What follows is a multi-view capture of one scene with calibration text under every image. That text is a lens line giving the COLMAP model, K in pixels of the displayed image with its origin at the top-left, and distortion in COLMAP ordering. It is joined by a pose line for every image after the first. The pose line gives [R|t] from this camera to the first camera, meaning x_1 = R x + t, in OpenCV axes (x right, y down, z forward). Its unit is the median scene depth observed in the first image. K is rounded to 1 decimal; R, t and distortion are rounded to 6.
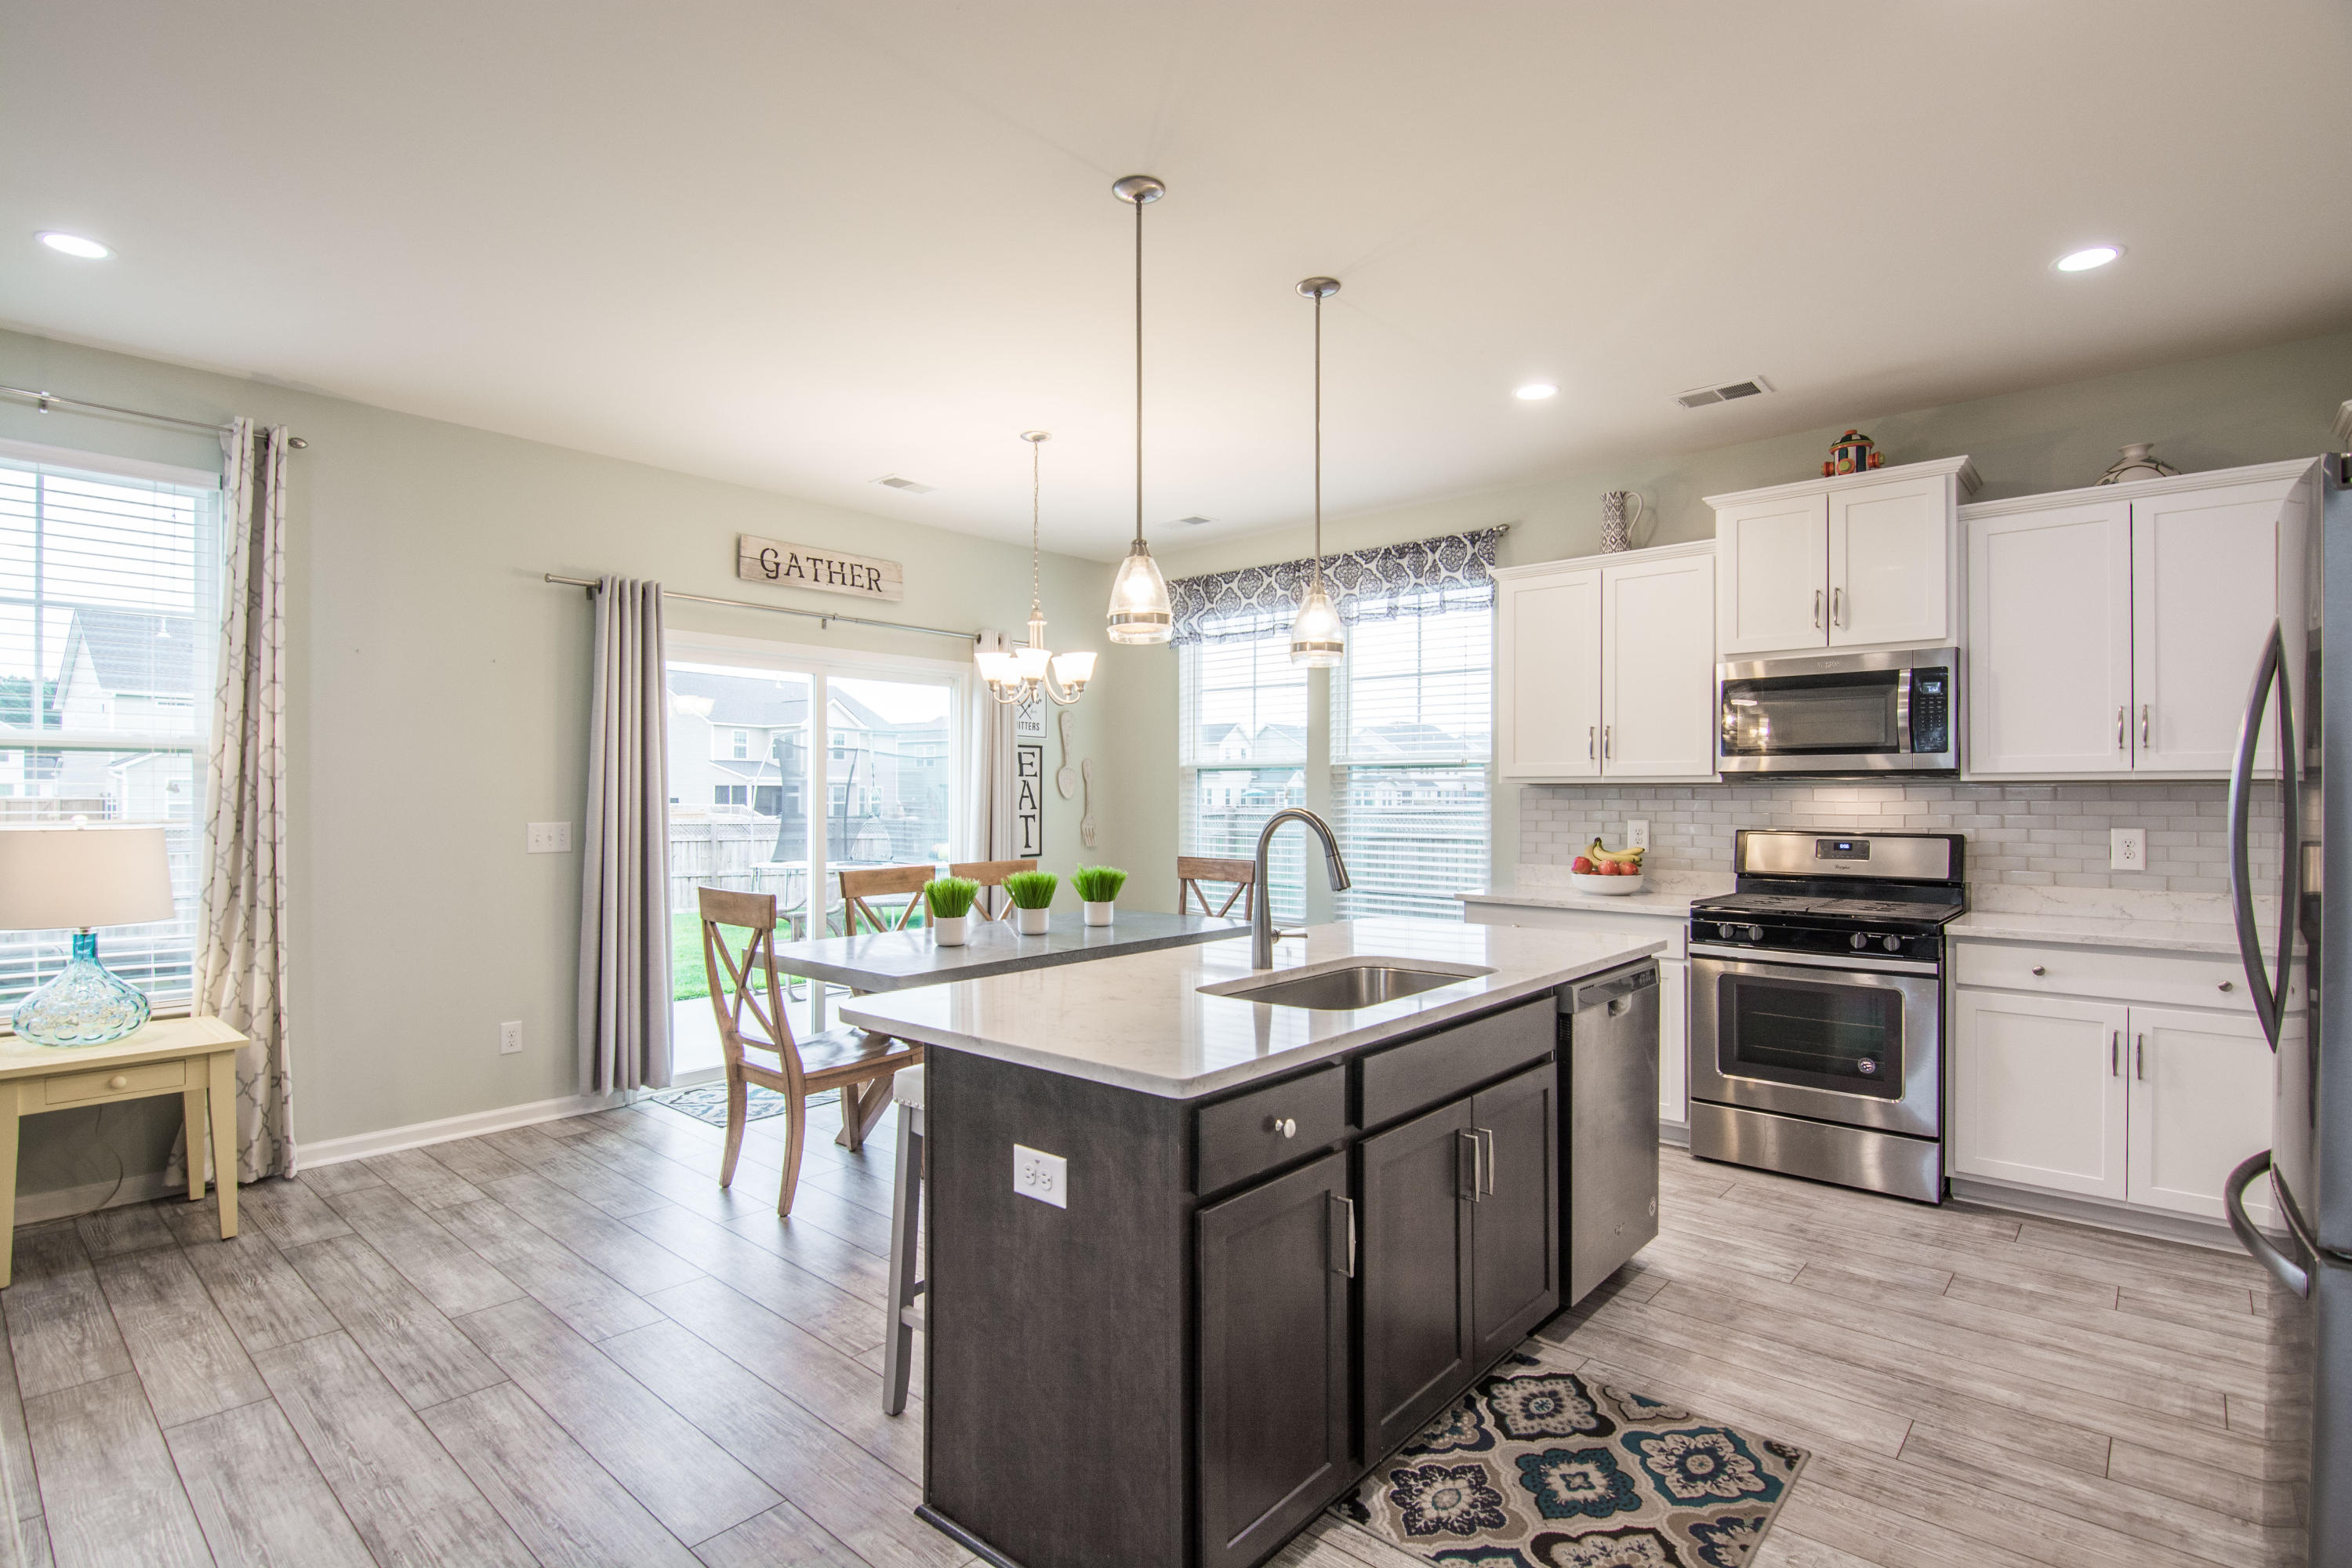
lens RADIAL K [[1131.8, 0, 1123.9], [0, 1131.8, 807.8], [0, 0, 1]] dist [-0.001955, -0.000009]
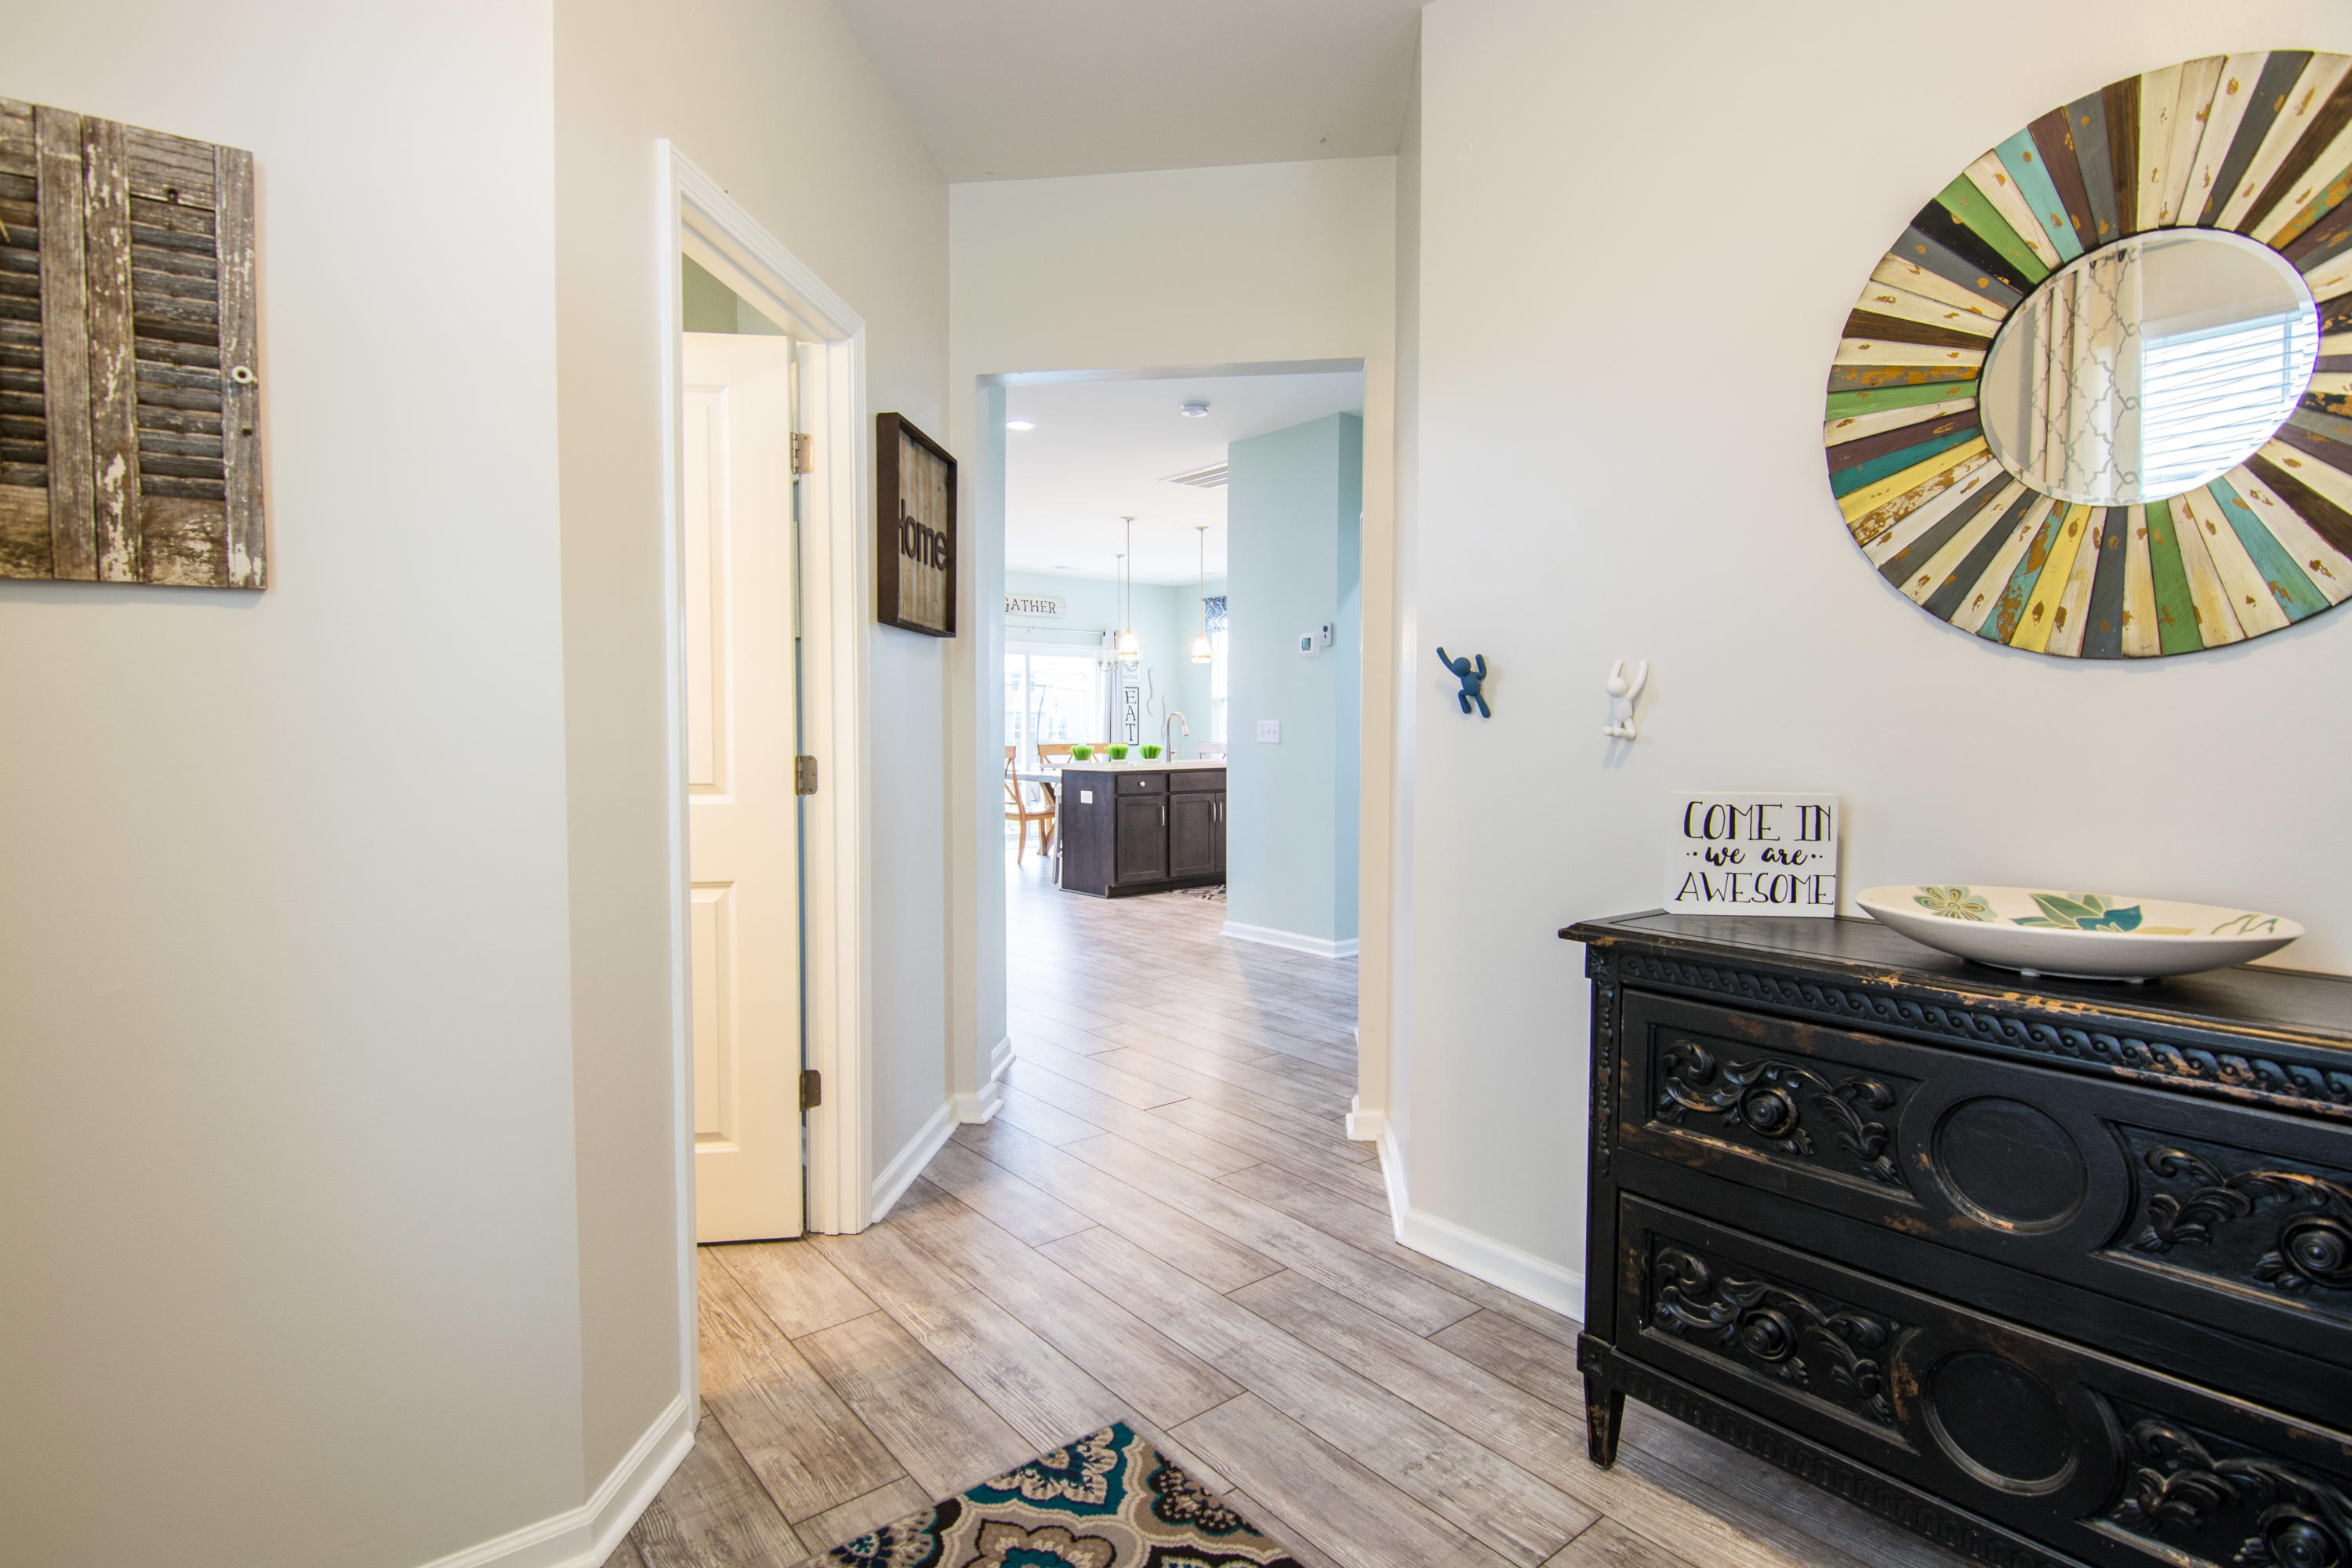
lens RADIAL K [[1141.6, 0, 1170.3], [0, 1141.6, 775.4], [0, 0, 1]] dist [0.018118, -0.014493]
pose [[0.992332, 0.003039, -0.123567, 0.317427], [0.001086, 0.999445, 0.033302, 0.043070], [0.123600, -0.033181, 0.991777, -1.325421]]
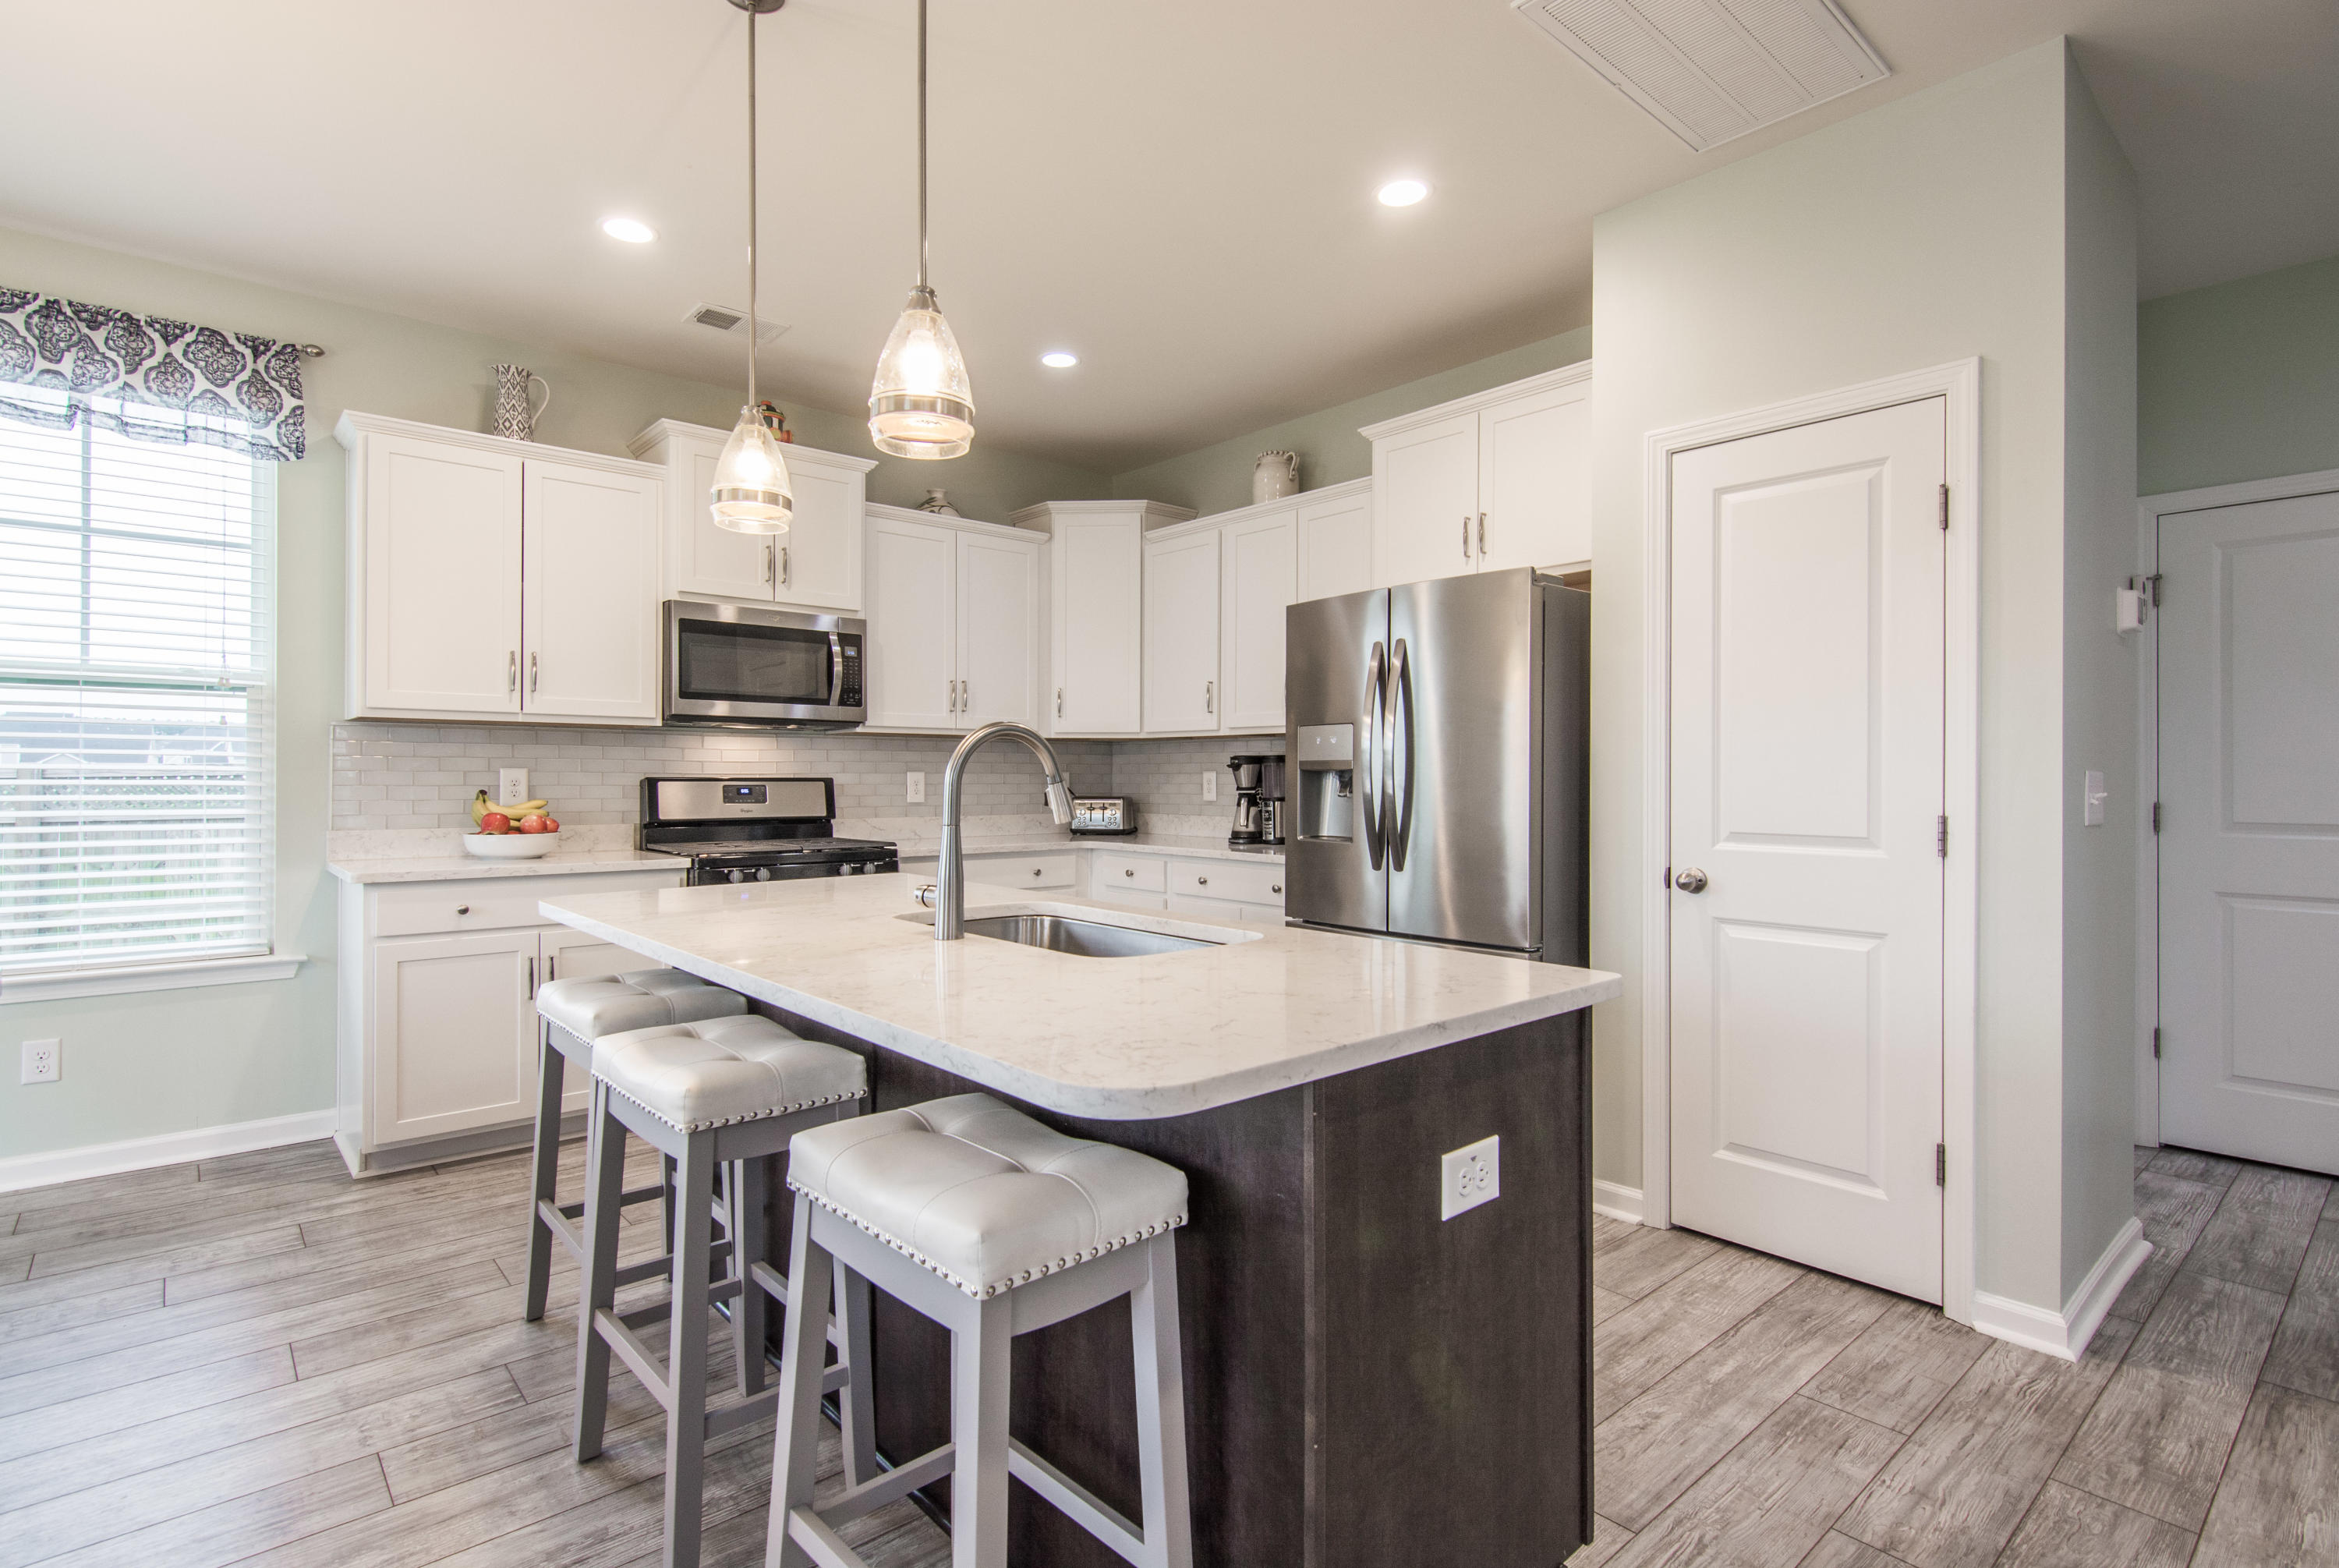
lens RADIAL K [[1135.3, 0, 1163.9], [0, 1135.3, 775.5], [0, 0, 1]] dist [0.018118, -0.014493]
pose [[0.108545, 0.002391, 0.994089, -0.354683], [0.008468, 0.999959, -0.003330, 0.024755], [-0.994055, 0.008780, 0.108520, 0.468223]]
